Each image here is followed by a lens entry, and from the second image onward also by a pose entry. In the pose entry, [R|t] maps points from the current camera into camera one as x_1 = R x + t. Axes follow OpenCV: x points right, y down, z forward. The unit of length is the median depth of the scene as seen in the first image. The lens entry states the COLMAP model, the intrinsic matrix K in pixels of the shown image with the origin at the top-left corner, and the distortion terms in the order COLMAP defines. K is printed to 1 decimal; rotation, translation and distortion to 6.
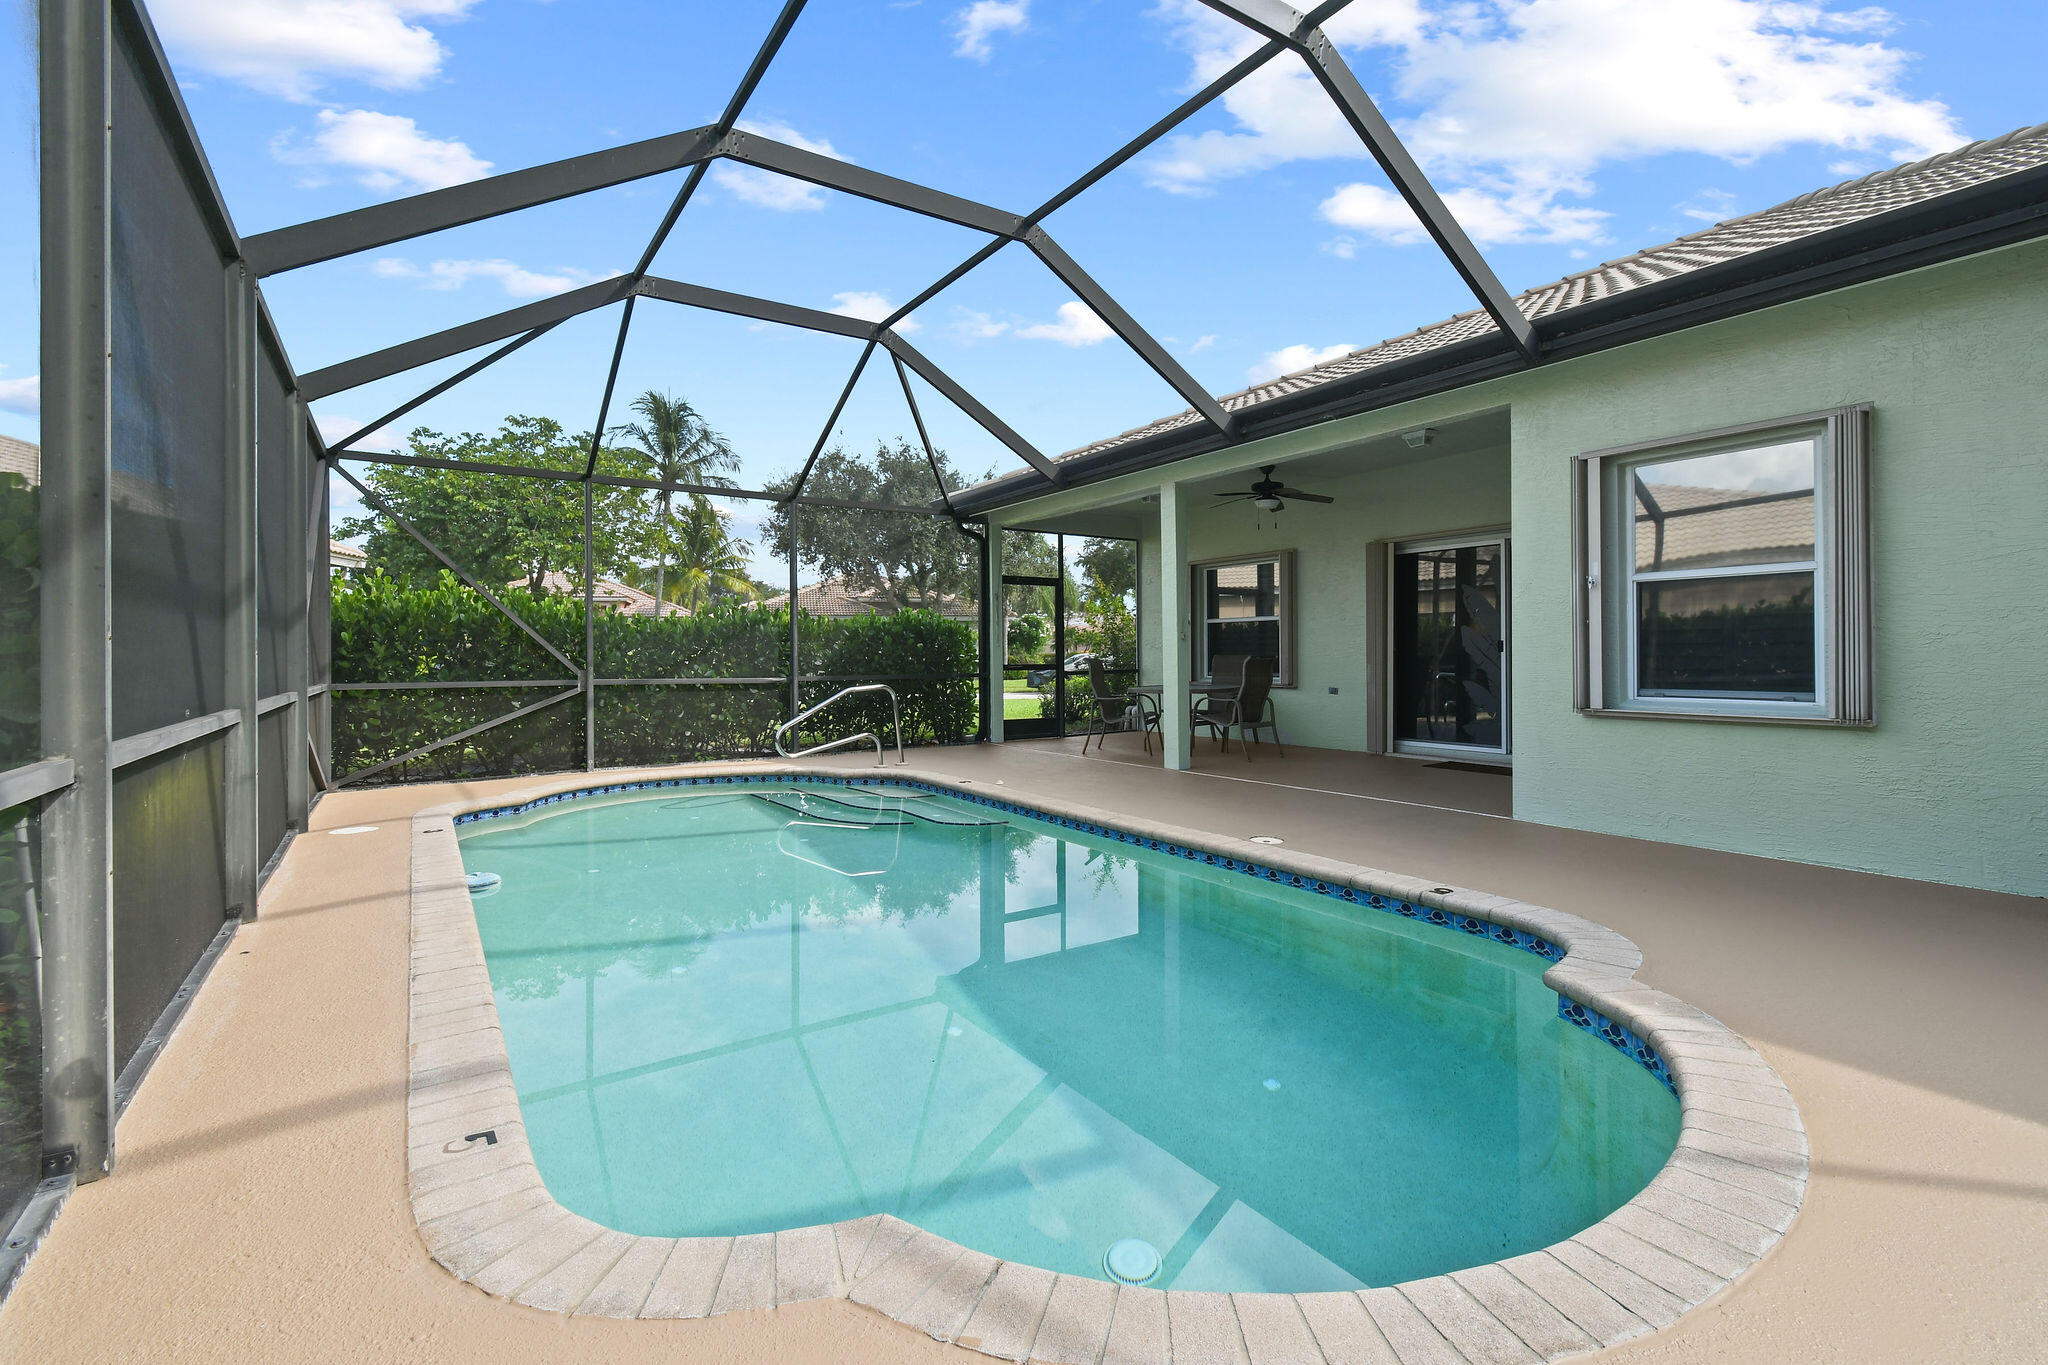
lens RADIAL K [[916.6, 0, 1019.3], [0, 916.6, 652.5], [0, 0, 1]] dist [0.002139, -0.000134]
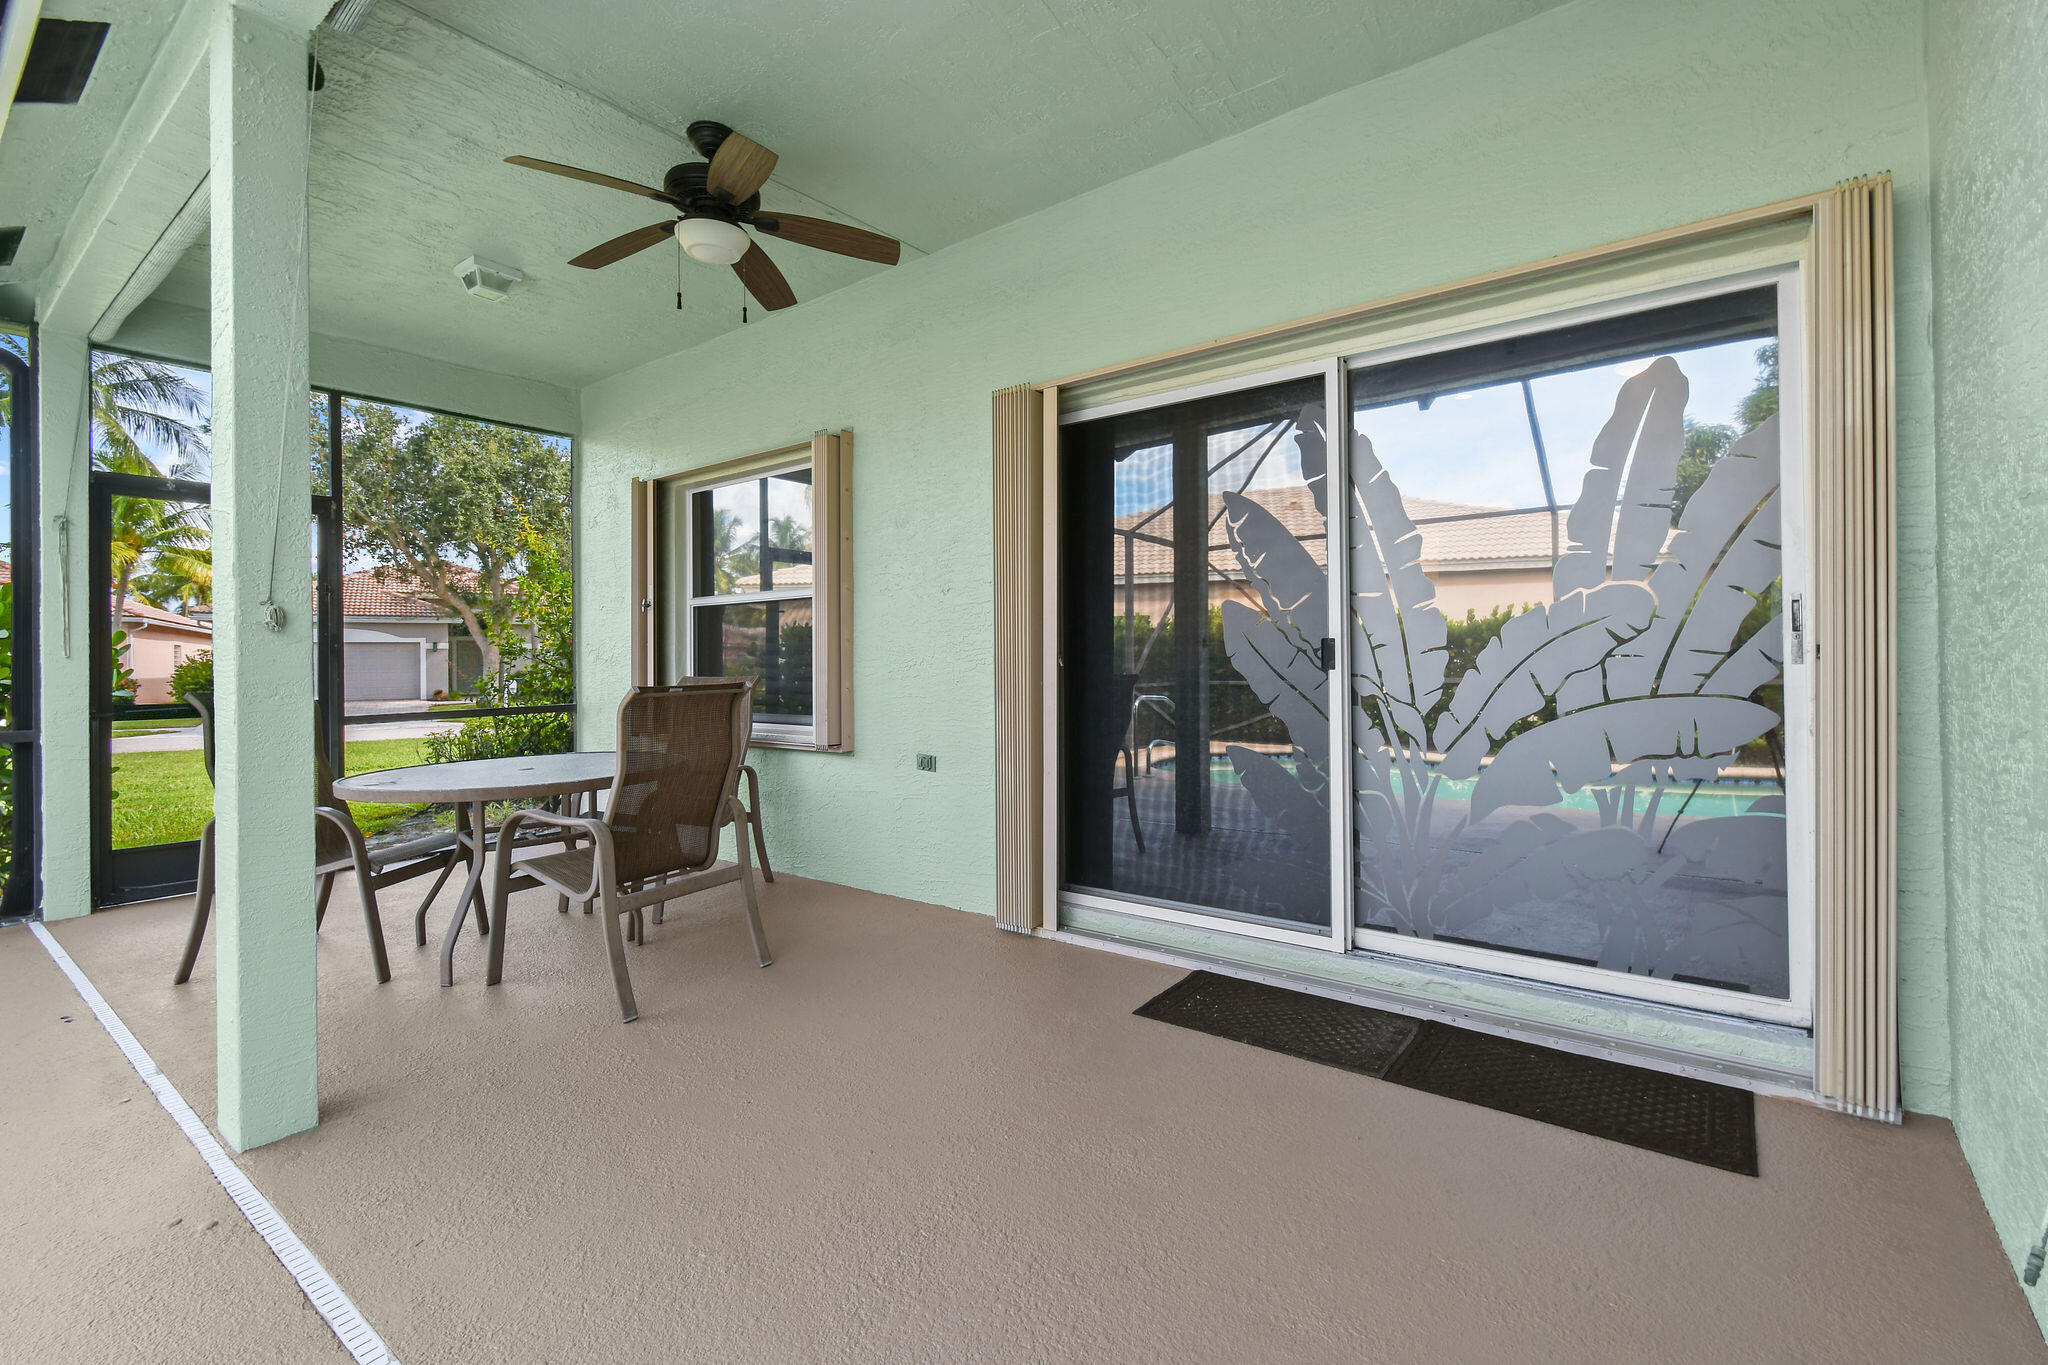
lens RADIAL K [[916.6, 0, 1019.3], [0, 916.6, 652.5], [0, 0, 1]] dist [0.002139, -0.000134]
pose [[0.950664, 0.001654, 0.310217, 0.245213], [0.002681, 0.999905, -0.013547, -0.002151], [-0.310210, 0.013711, 0.950569, 0.571815]]
